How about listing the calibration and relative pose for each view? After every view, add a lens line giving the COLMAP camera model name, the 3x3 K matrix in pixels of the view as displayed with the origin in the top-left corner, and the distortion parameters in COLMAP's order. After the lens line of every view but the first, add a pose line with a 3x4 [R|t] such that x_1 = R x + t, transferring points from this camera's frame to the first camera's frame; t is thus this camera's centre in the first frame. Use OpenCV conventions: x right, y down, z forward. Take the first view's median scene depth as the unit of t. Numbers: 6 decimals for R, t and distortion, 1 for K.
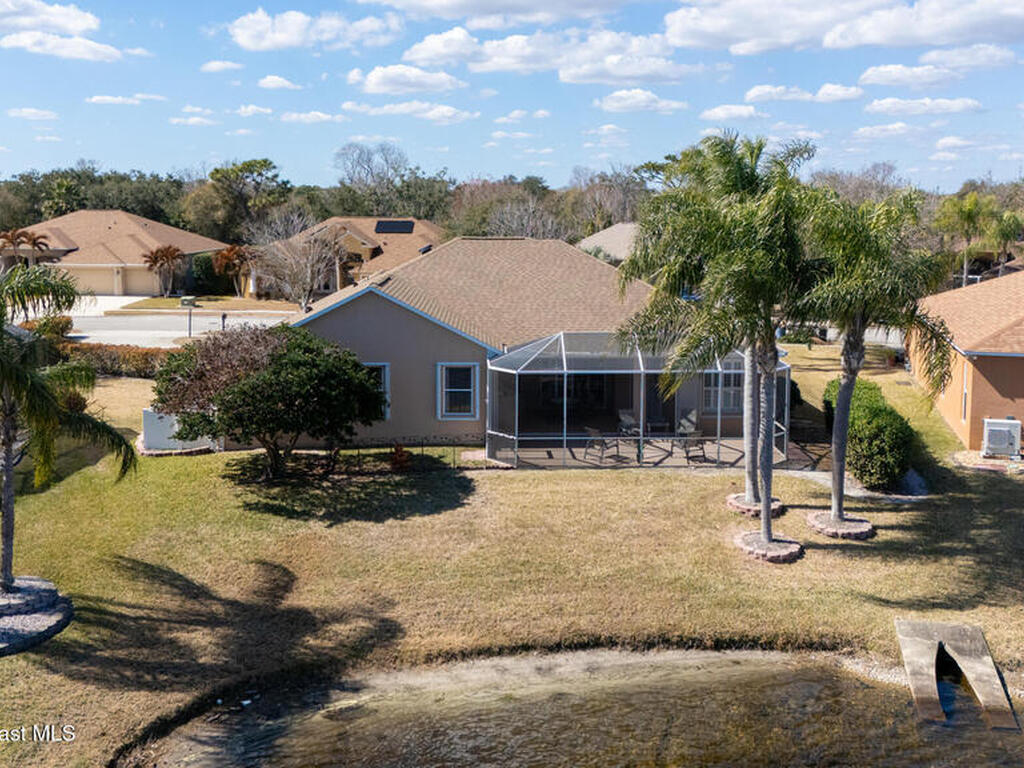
lens RADIAL K [[1023.9, 0, 507.3], [0, 1023.9, 291.7], [0, 0, 1]] dist [0.091939, -0.115356]
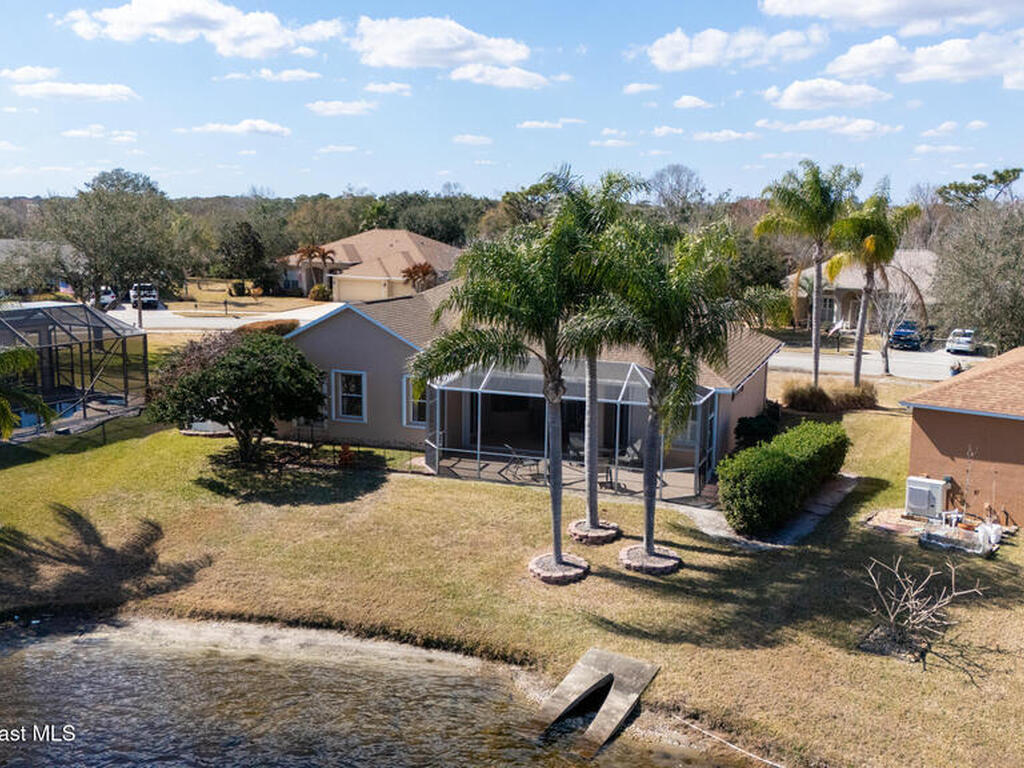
lens RADIAL K [[1006.8, 0, 512.3], [0, 1006.8, 352.1], [0, 0, 1]] dist [0.148590, -0.318022]
pose [[0.928033, 0.060593, -0.367537, 0.585767], [-0.045355, 0.997721, 0.049965, -0.020851], [0.369727, -0.029699, 0.928666, 0.039788]]
